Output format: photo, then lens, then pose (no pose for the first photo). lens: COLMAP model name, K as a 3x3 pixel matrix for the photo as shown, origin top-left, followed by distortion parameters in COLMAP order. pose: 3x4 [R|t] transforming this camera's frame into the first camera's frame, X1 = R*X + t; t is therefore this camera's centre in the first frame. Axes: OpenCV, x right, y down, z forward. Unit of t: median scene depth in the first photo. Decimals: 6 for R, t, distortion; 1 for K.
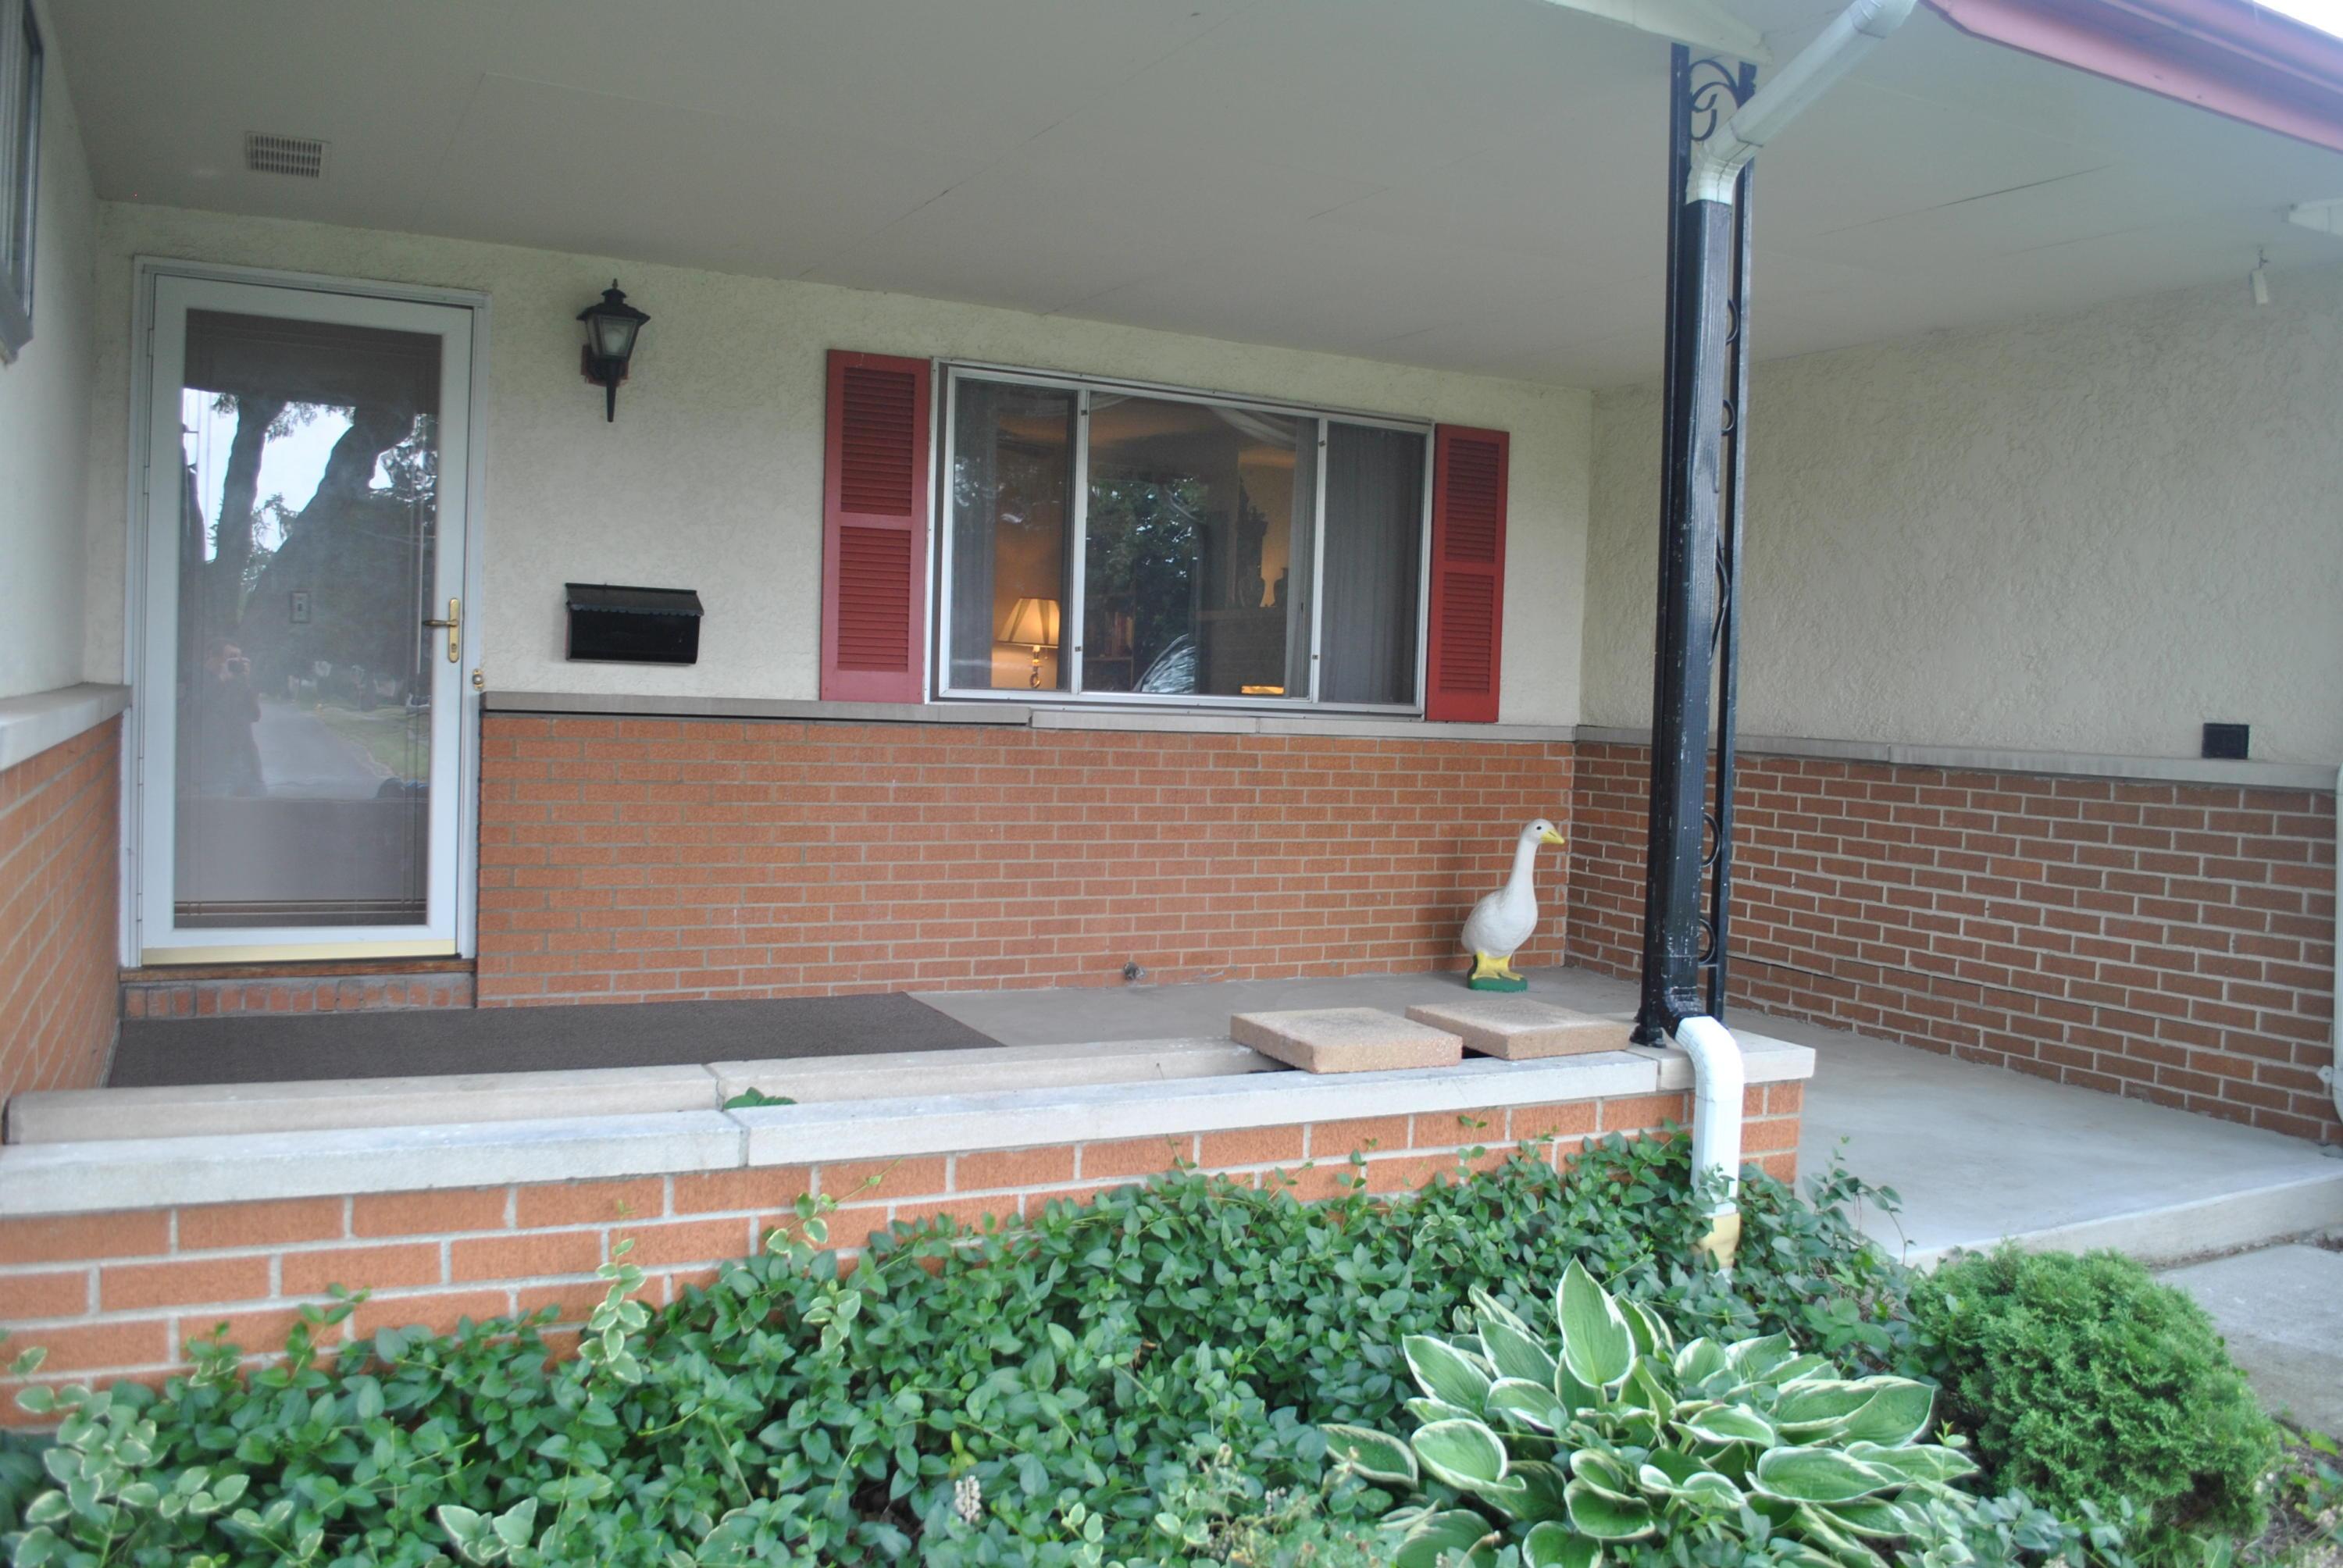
lens RADIAL K [[1850.1, 0, 1171.8], [0, 1850.1, 777.7], [0, 0, 1]] dist [-0.082928, 0.007739]
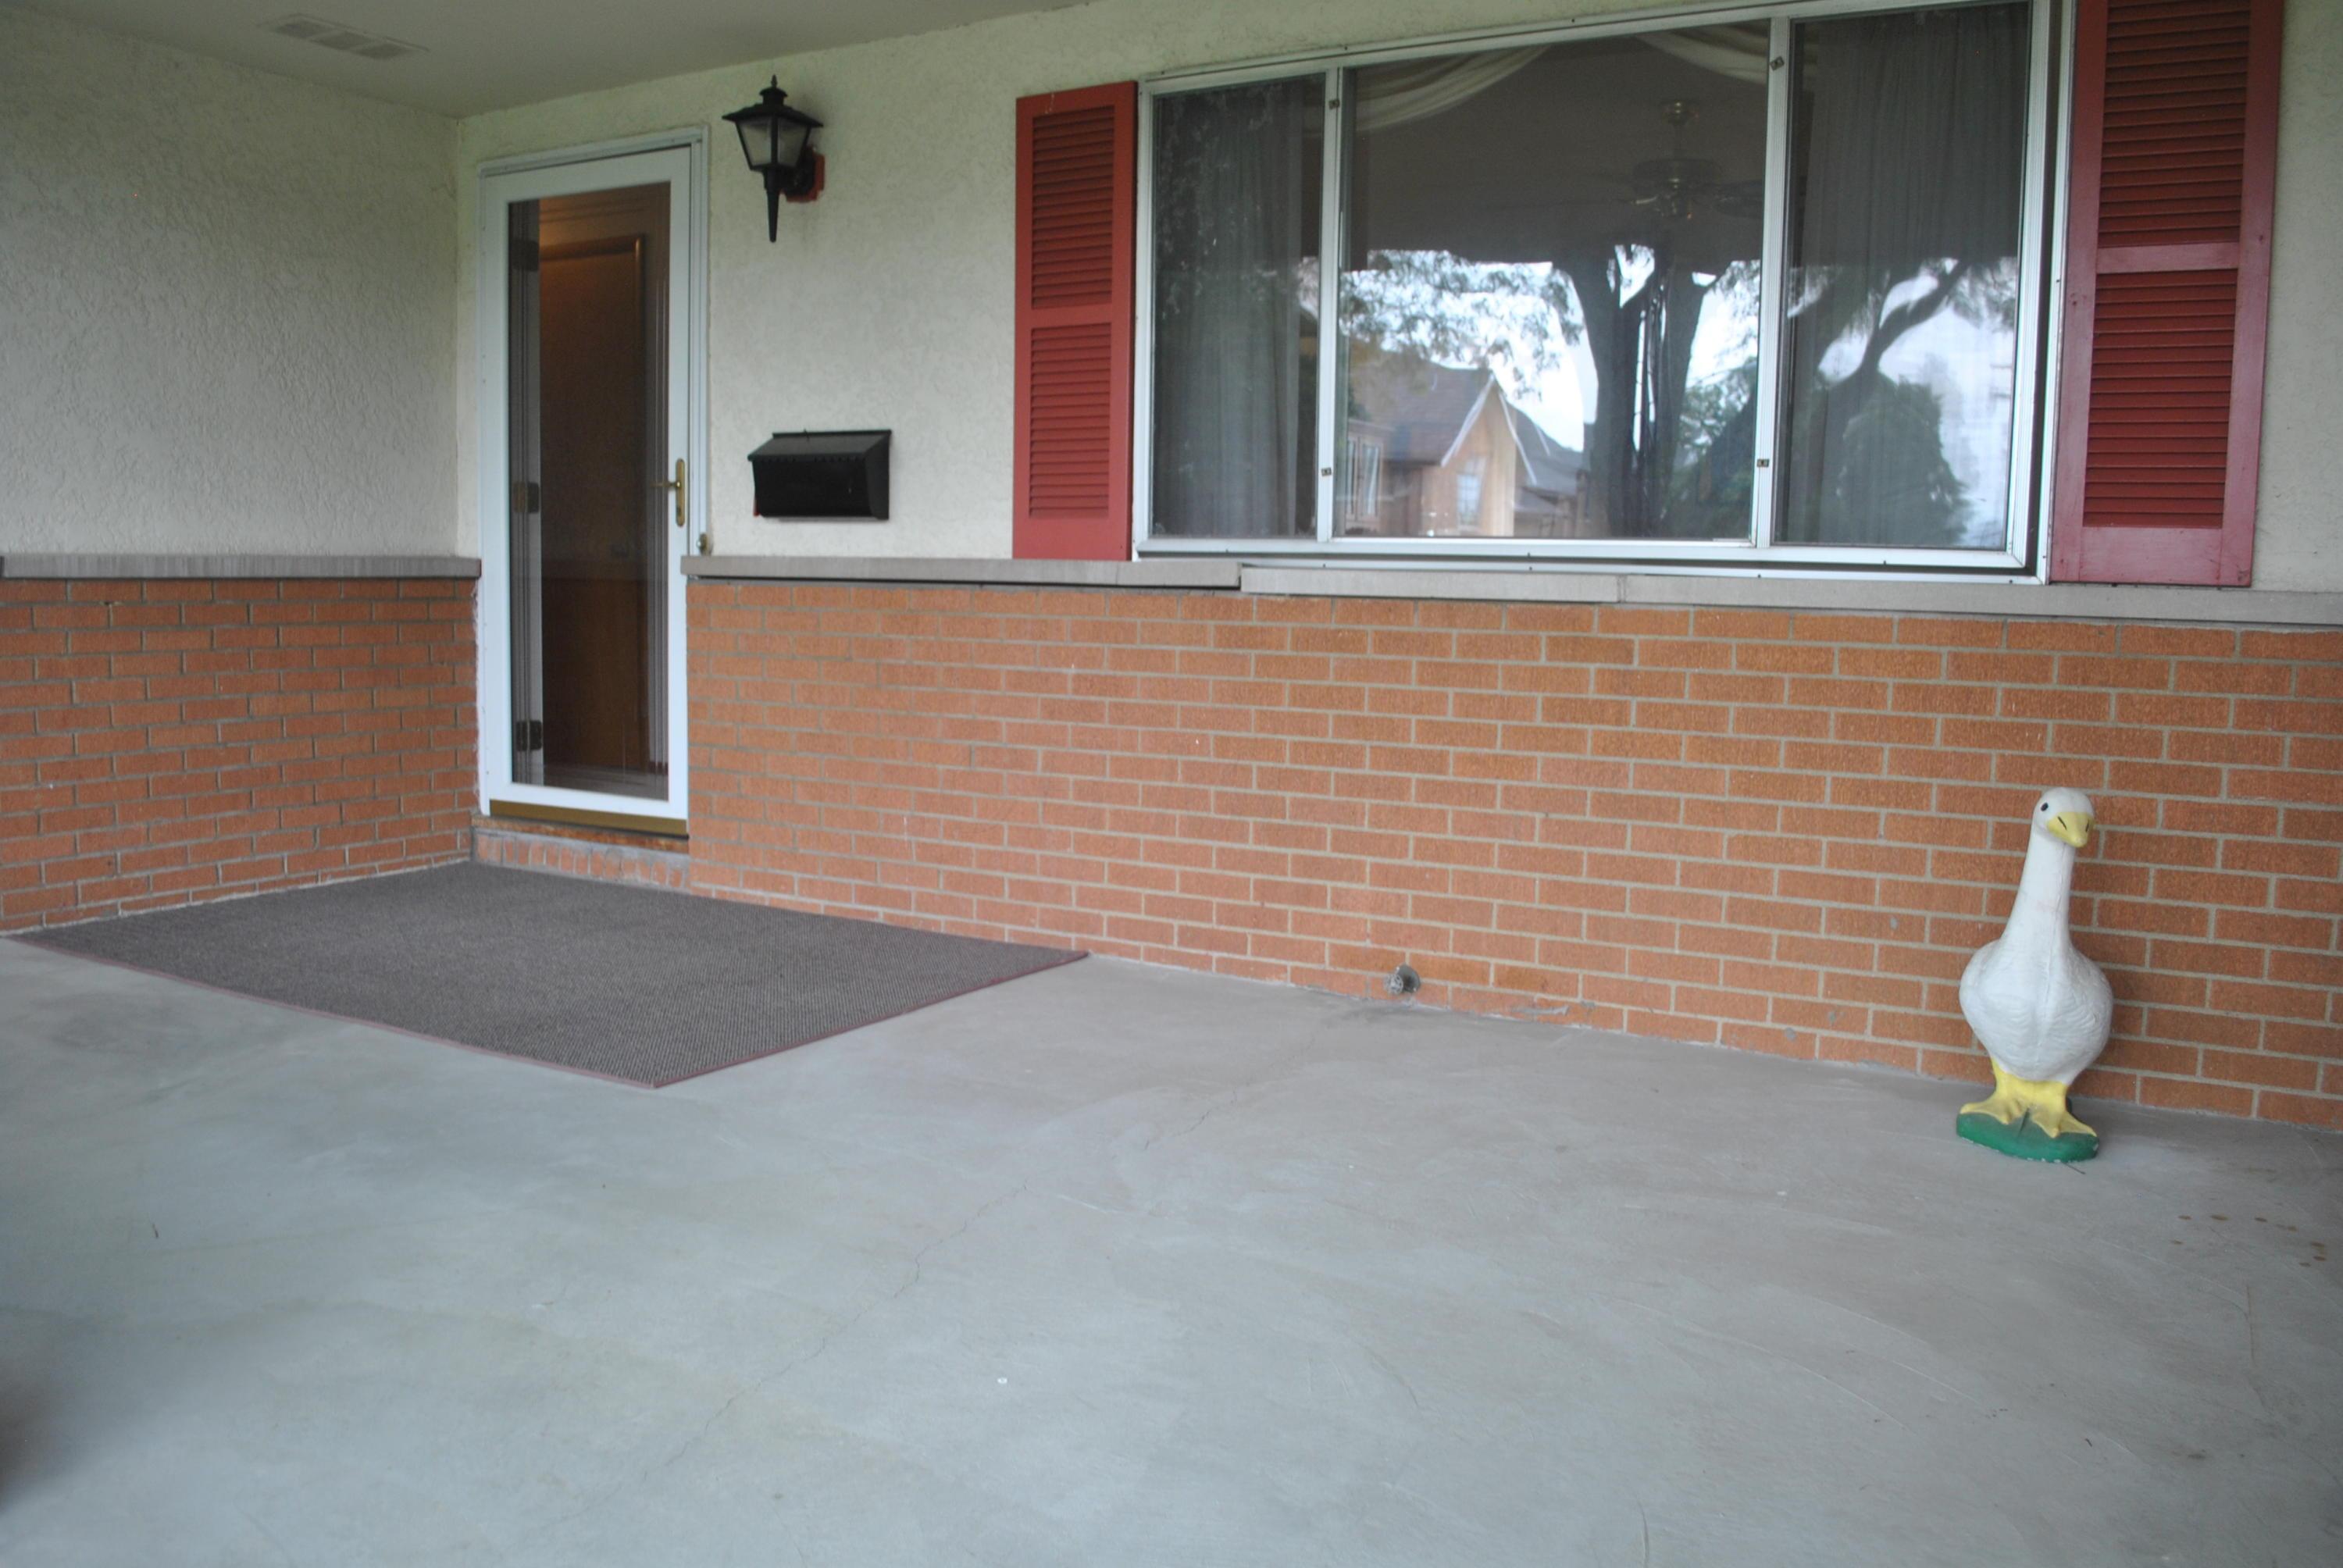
lens RADIAL K [[1850.1, 0, 1171.1], [0, 1850.1, 783.2], [0, 0, 1]] dist [-0.082928, 0.007739]
pose [[0.531728, 0.067804, -0.844196, 0.496646], [-0.039483, 0.997691, 0.055264, 0.006120], [0.845994, 0.003946, 0.533178, 0.635472]]
